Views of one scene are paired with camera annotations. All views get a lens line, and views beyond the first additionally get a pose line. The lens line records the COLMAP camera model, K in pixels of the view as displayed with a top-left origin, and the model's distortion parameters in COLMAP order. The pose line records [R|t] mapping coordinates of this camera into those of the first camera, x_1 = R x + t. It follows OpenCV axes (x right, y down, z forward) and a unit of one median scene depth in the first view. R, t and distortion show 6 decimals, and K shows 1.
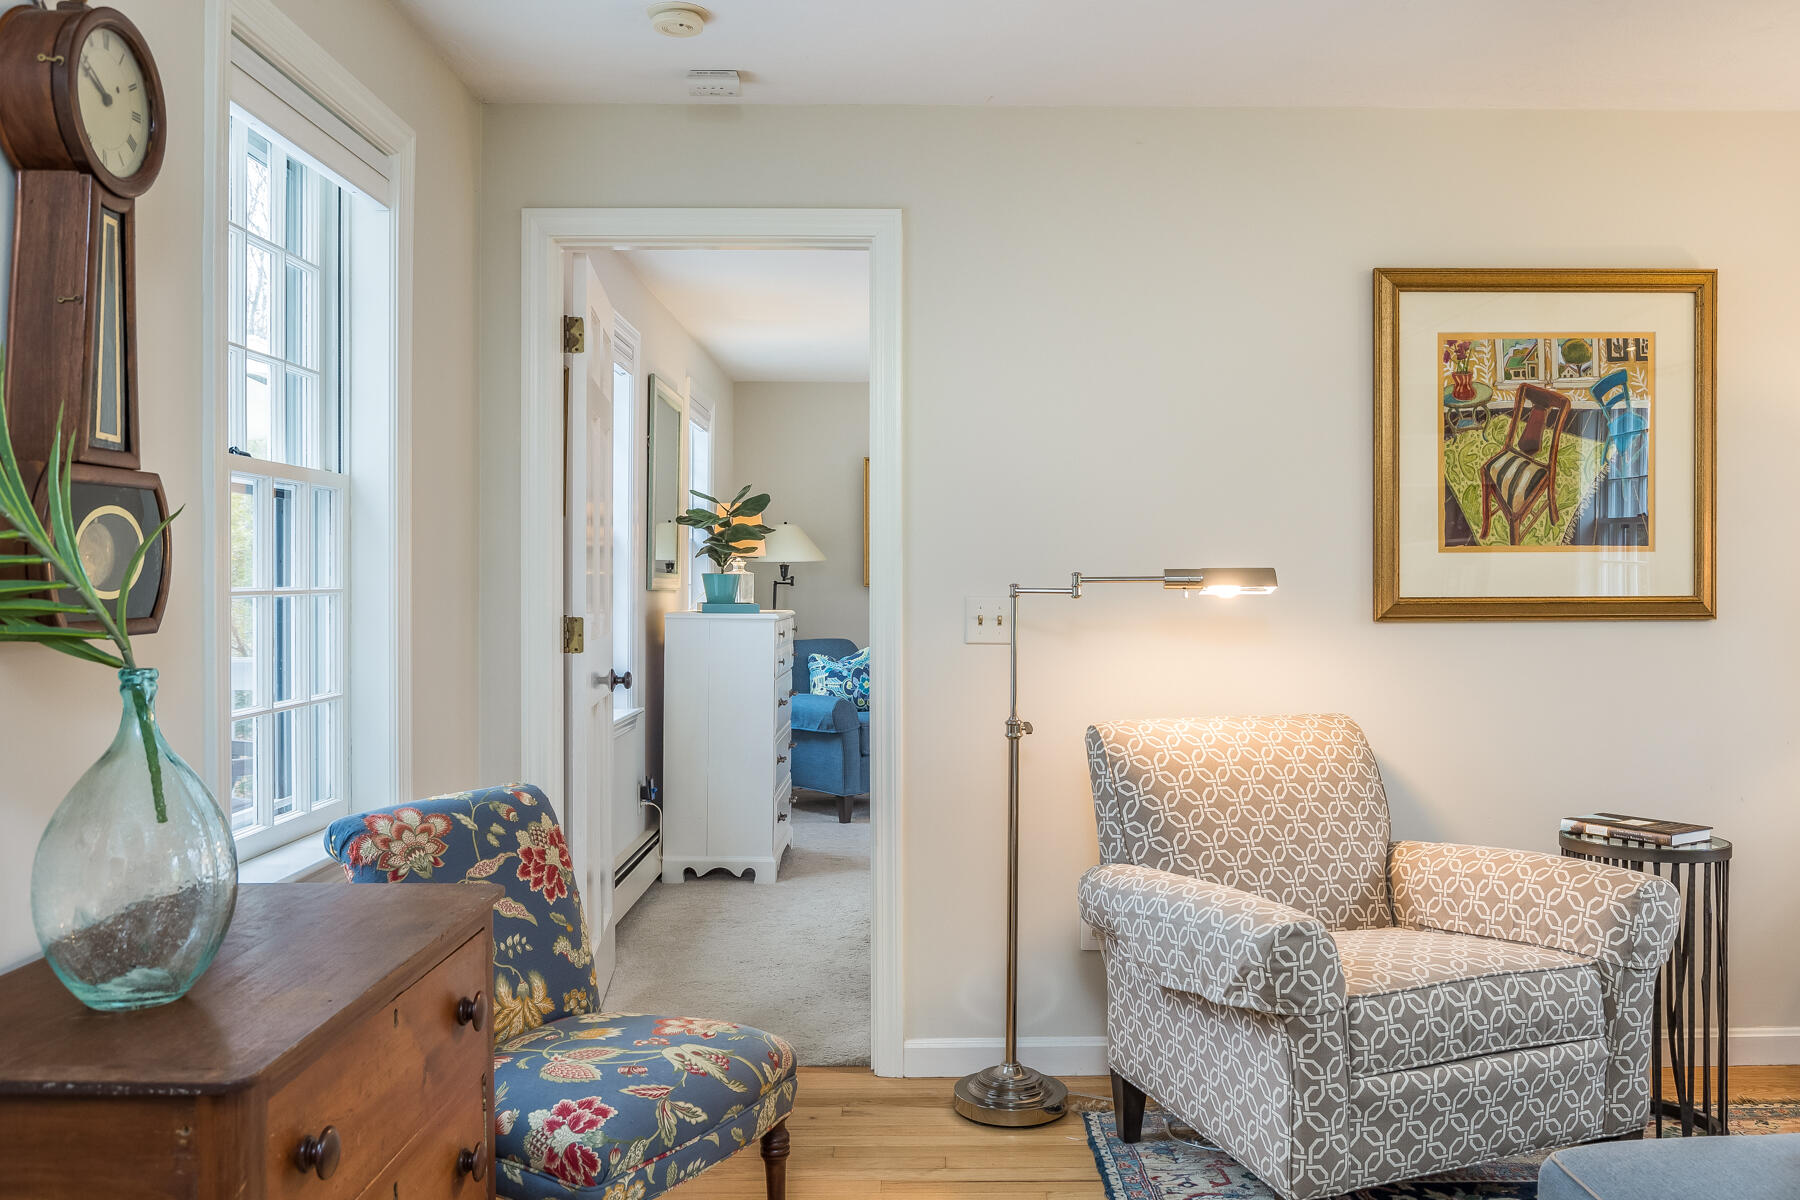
lens RADIAL K [[1430.2, 0, 904.2], [0, 1430.2, 586.5], [0, 0, 1]] dist [-0.023348, -0.001847]
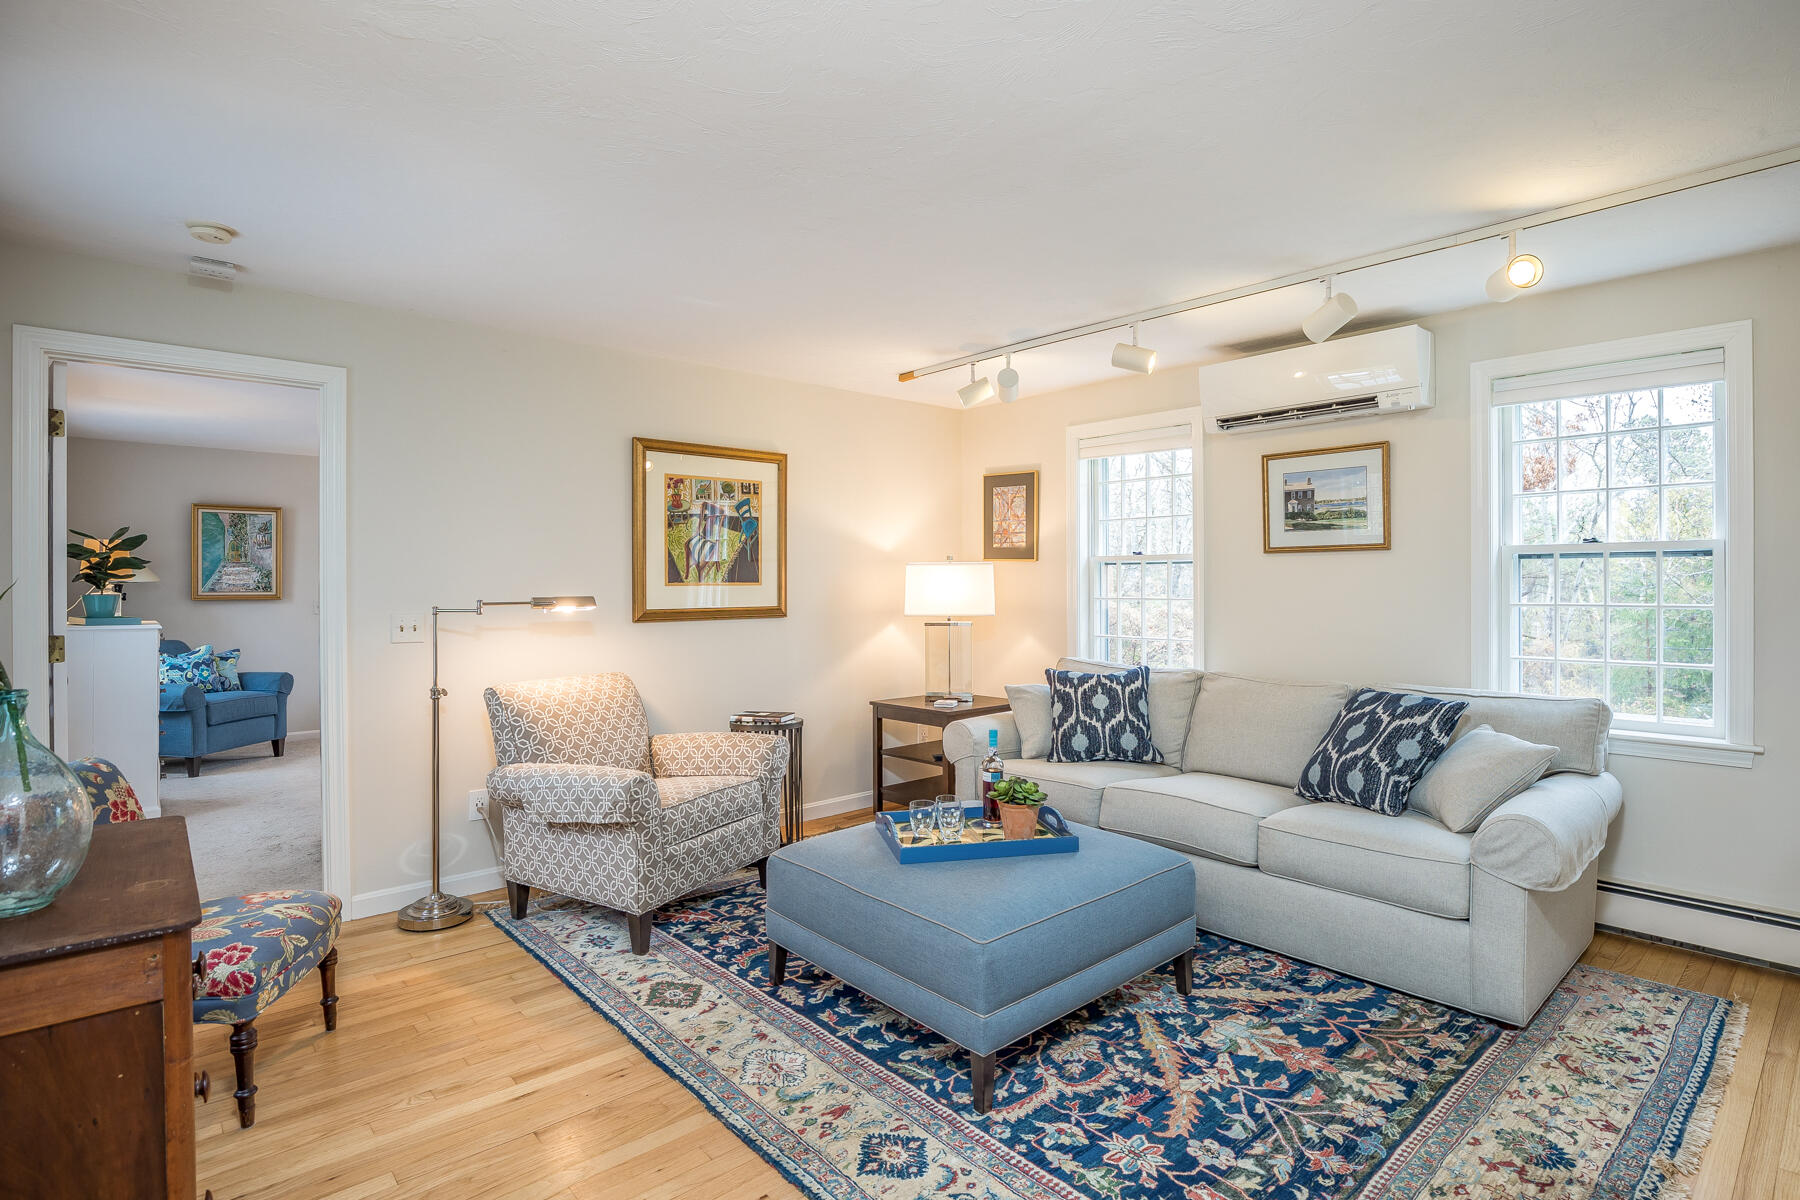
lens RADIAL K [[875.4, 0, 900.0], [0, 875.4, 600.0], [0, 0, 1]] dist [-0.032422, 0.000142]
pose [[0.759370, -0.012311, 0.650542, -0.184780], [0.006493, 0.999915, 0.011342, -0.019115], [-0.650626, -0.004389, 0.759385, -0.134416]]
